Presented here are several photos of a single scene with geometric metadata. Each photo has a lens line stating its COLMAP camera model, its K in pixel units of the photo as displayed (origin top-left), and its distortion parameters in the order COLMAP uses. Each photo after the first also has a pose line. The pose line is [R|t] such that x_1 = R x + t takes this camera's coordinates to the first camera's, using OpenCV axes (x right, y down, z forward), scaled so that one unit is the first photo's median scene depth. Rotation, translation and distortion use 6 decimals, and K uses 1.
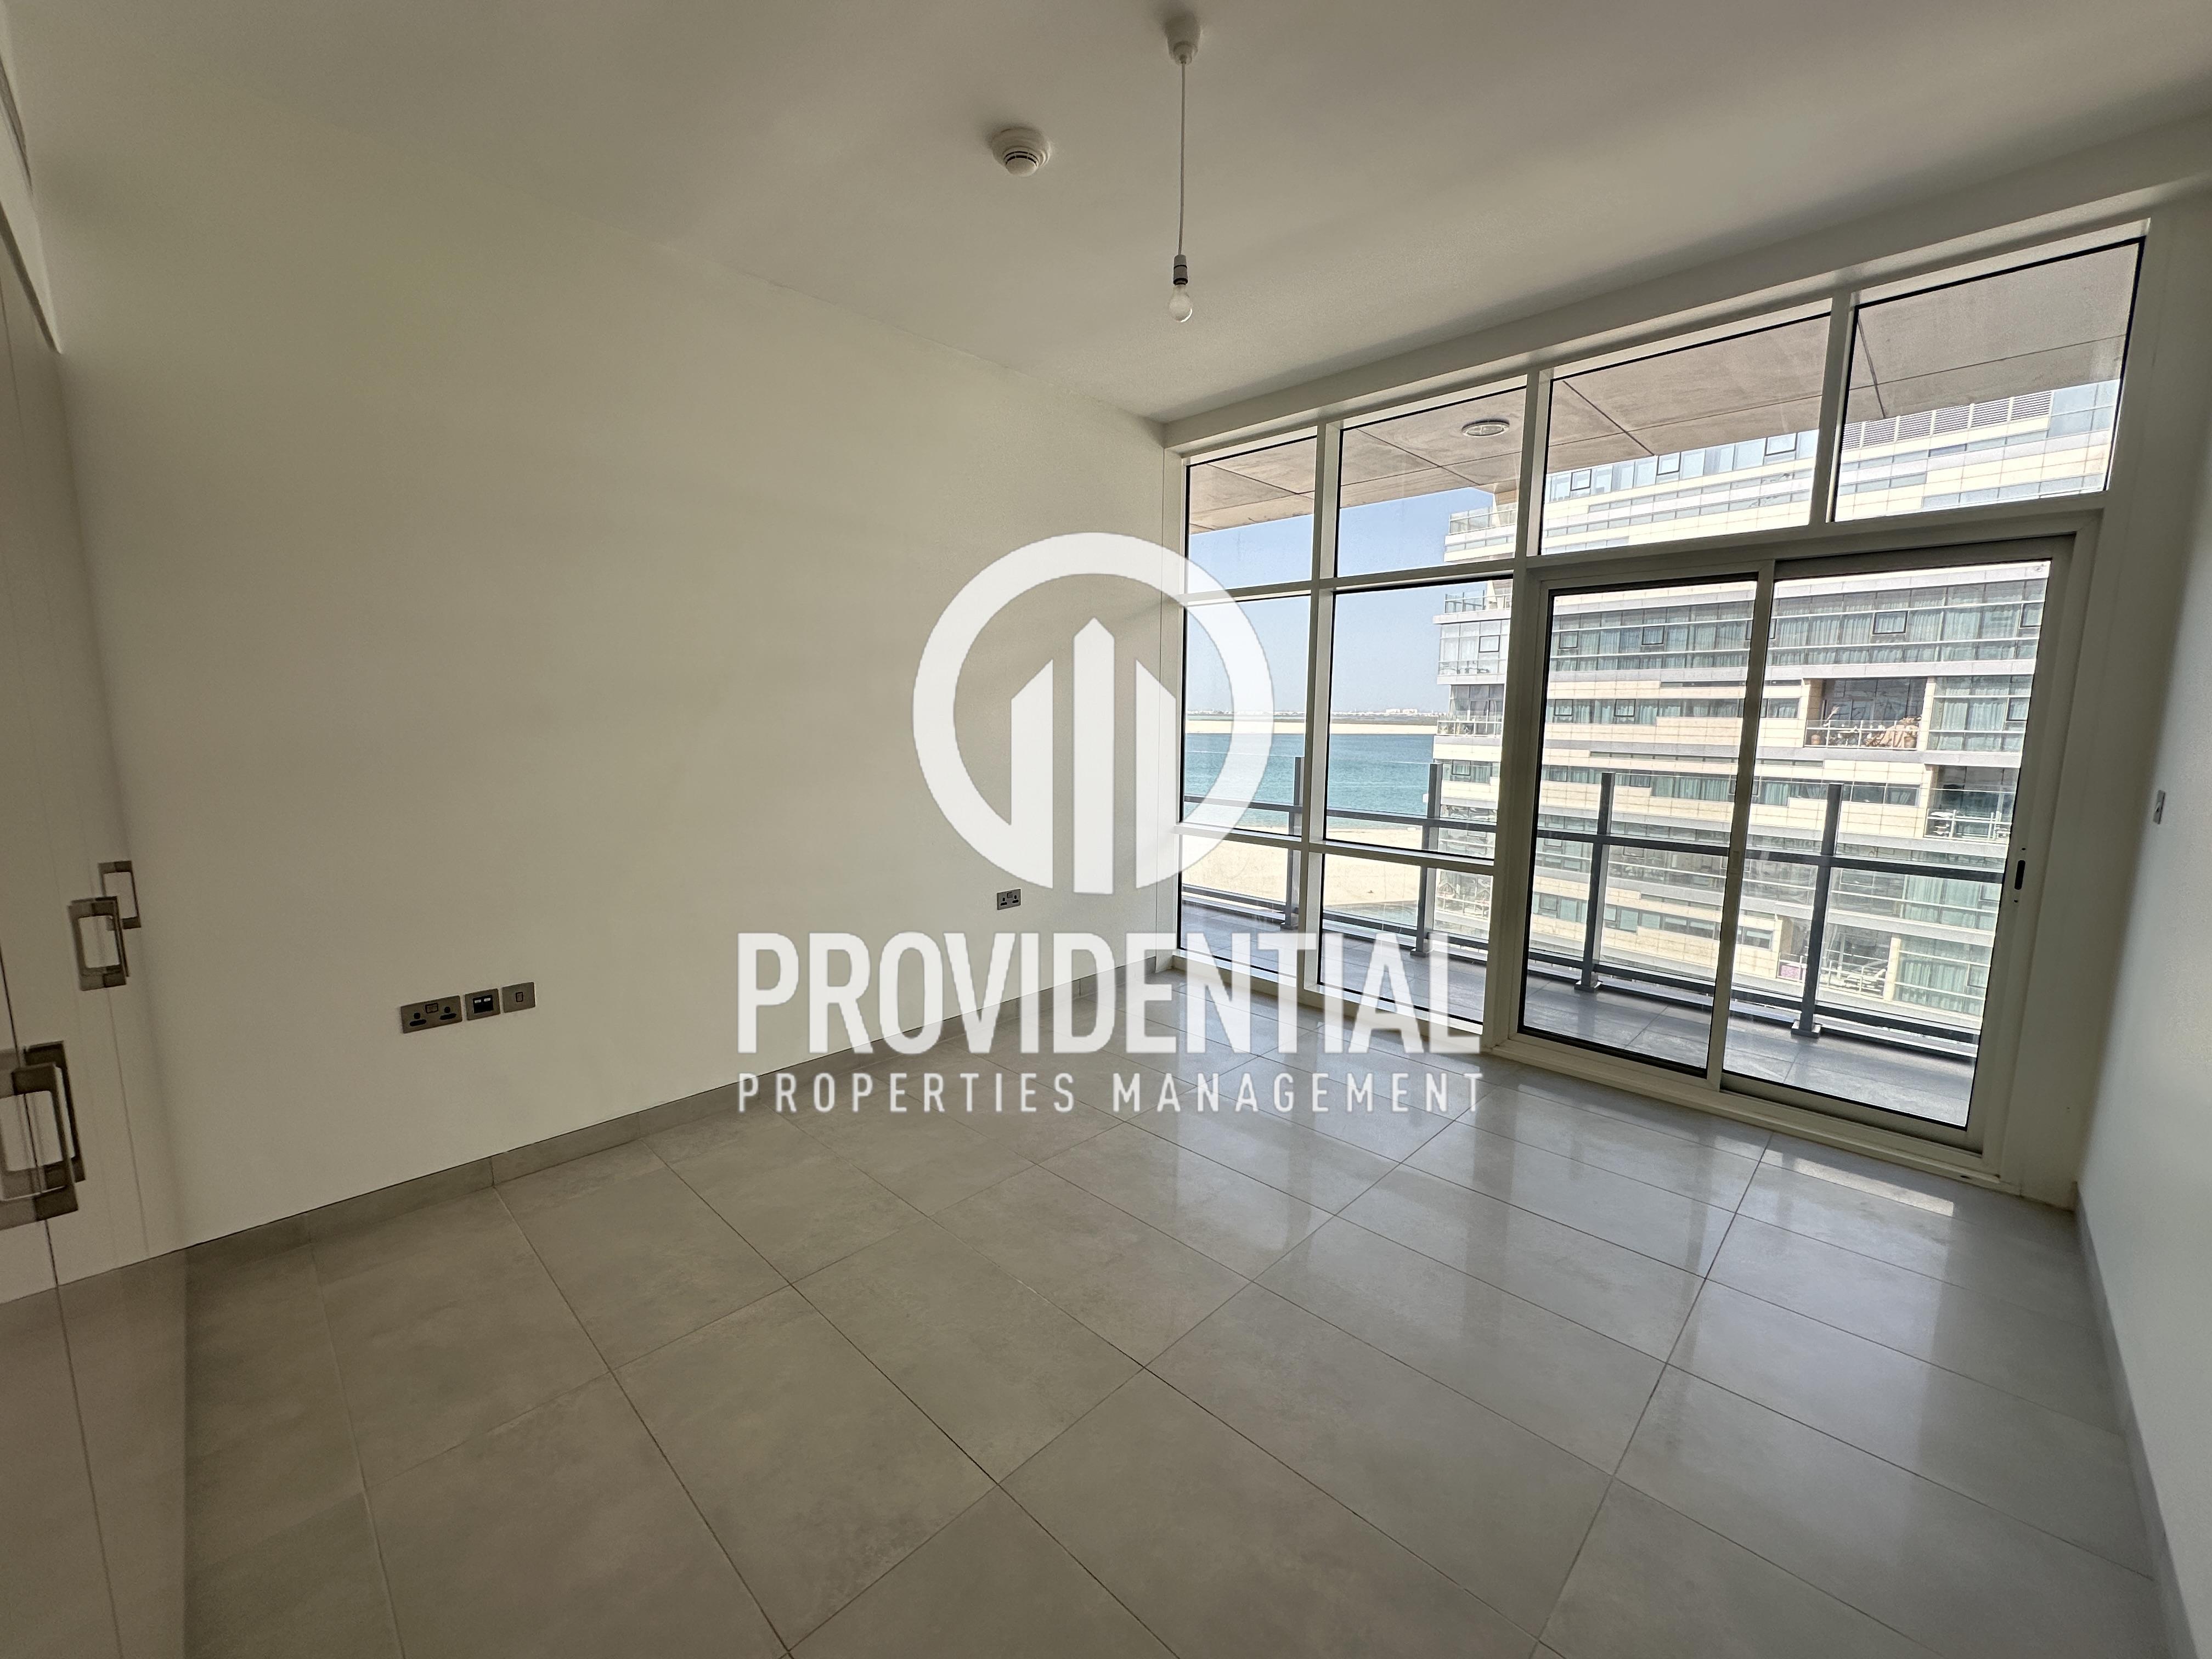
lens RADIAL K [[886.9, 0, 1115.3], [0, 886.9, 830.6], [0, 0, 1]] dist [-0.000196, -0.000222]
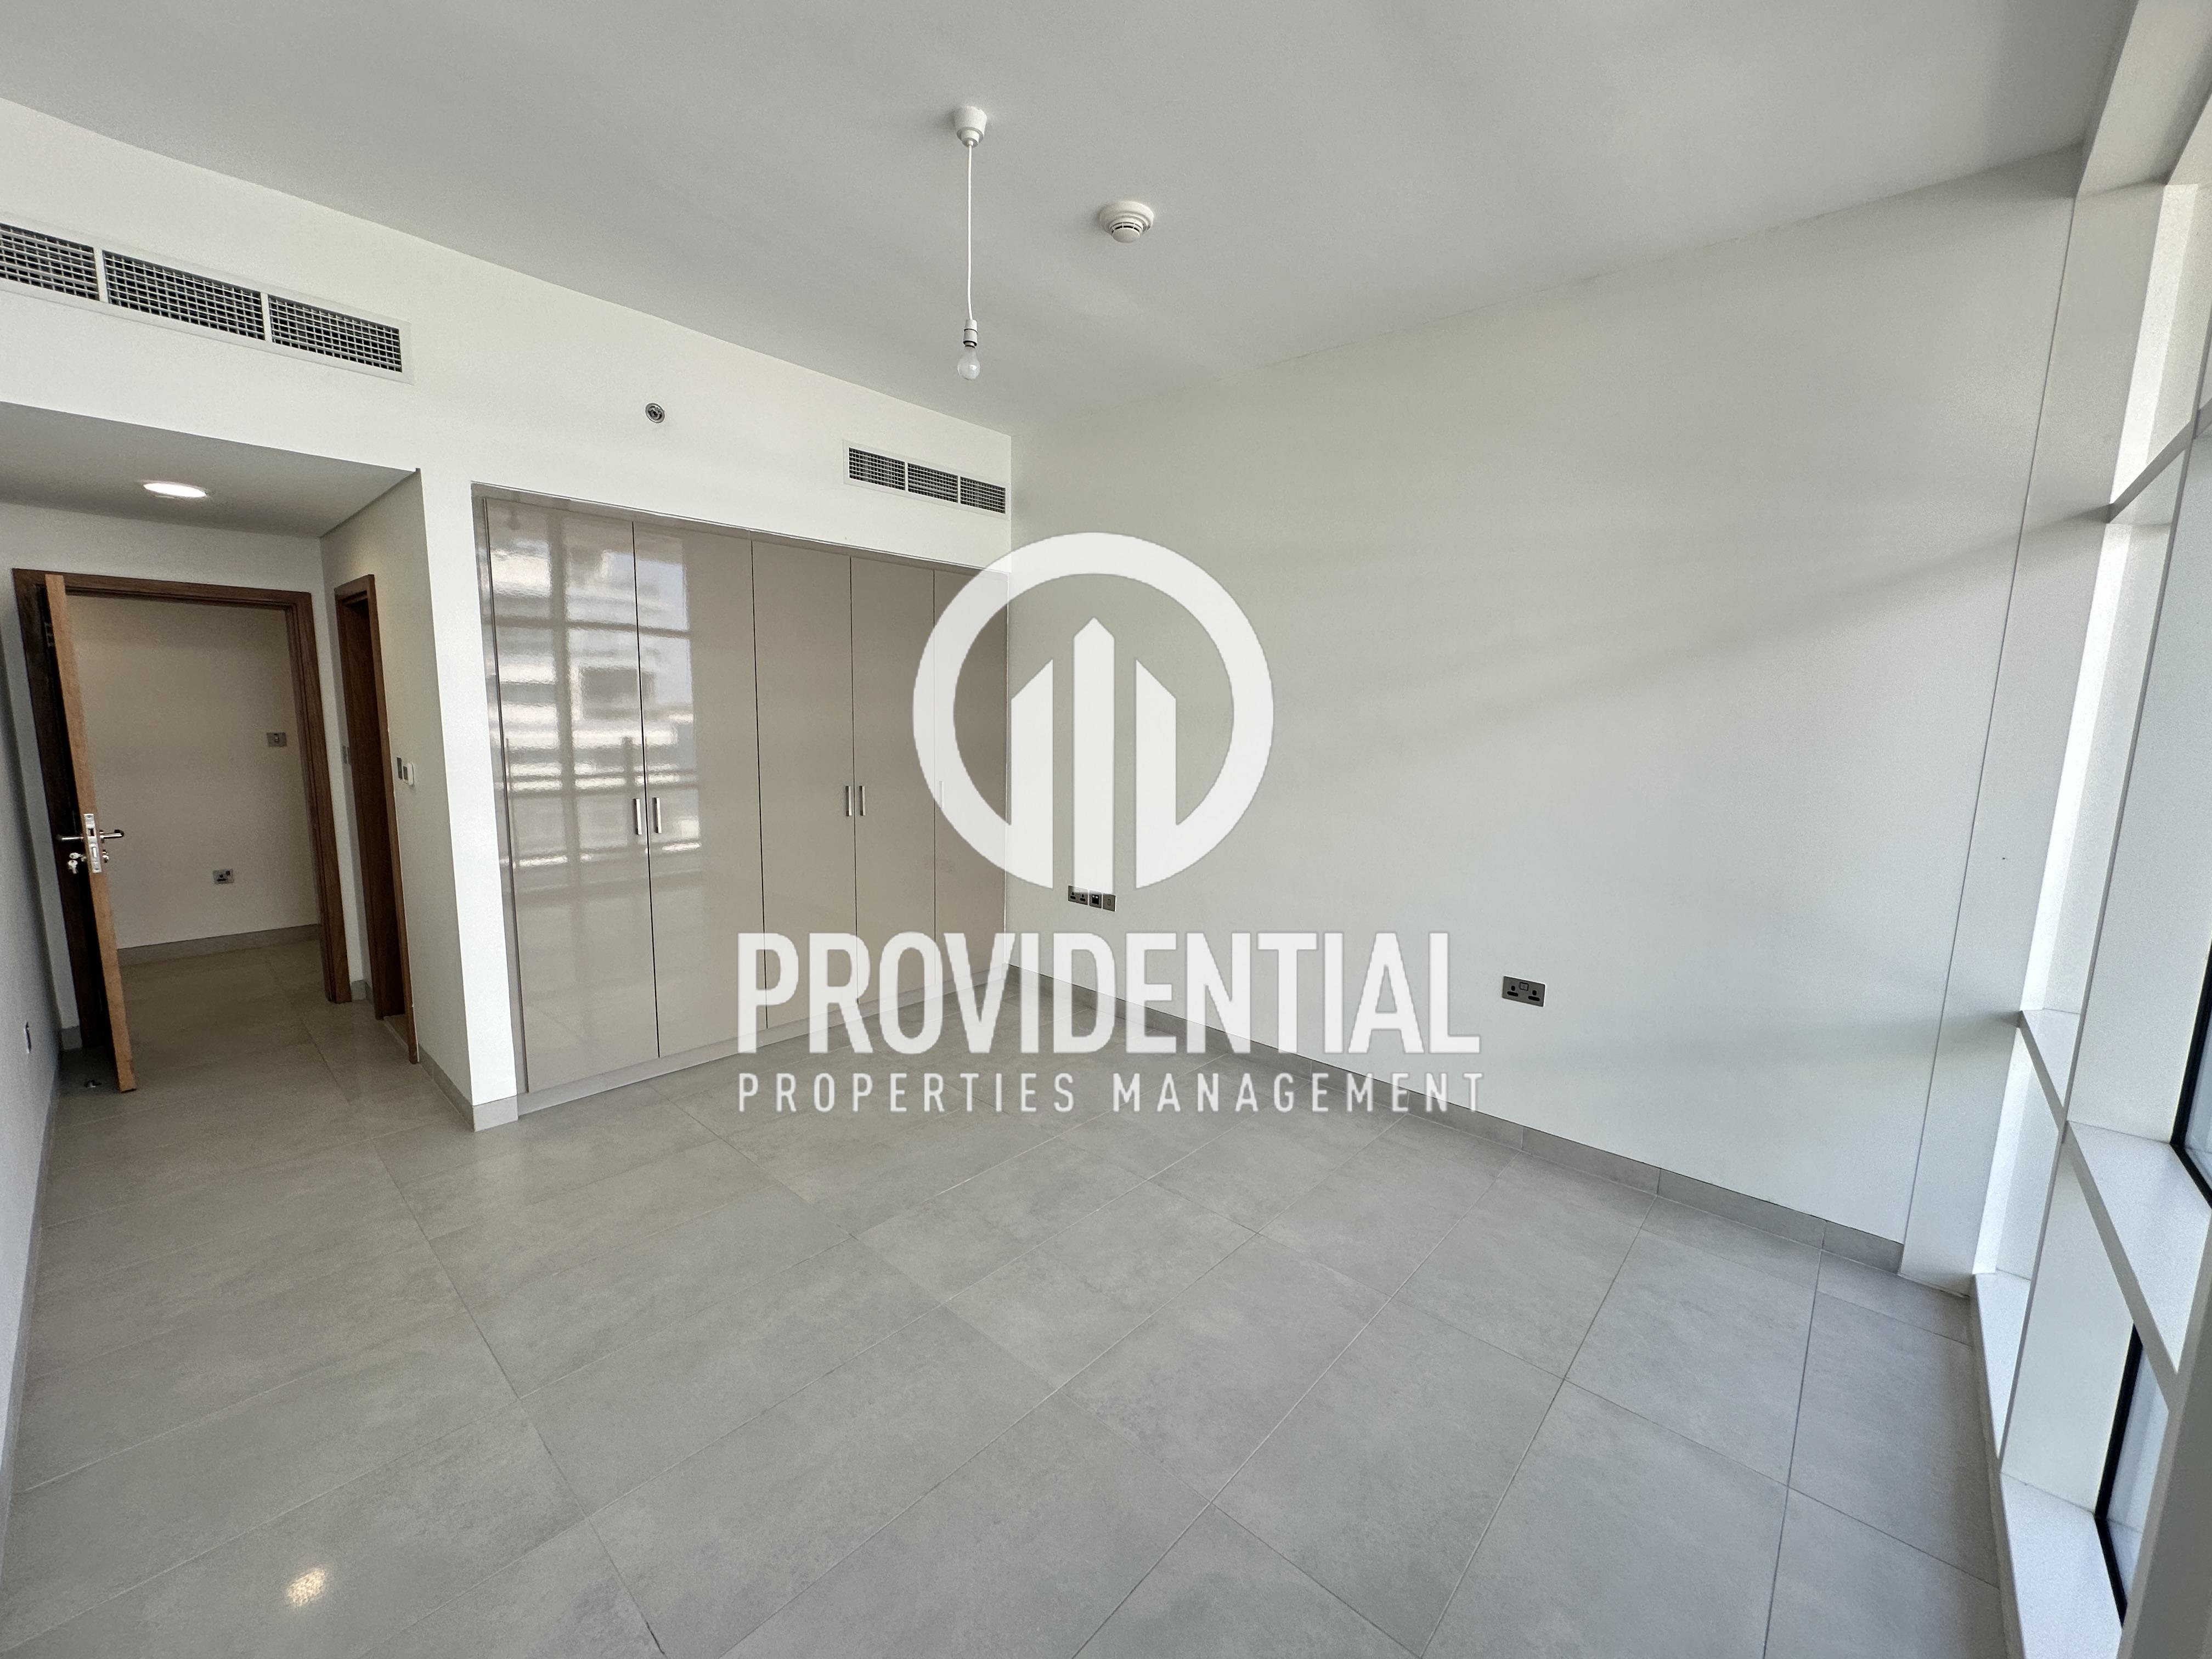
lens RADIAL K [[886.9, 0, 1100.3], [0, 886.9, 833.7], [0, 0, 1]] dist [-0.000196, -0.000222]
pose [[0.016040, 0.133245, -0.990953, 1.293502], [-0.162103, 0.978316, 0.128922, -0.195906], [0.986643, 0.158569, 0.037291, 1.274241]]
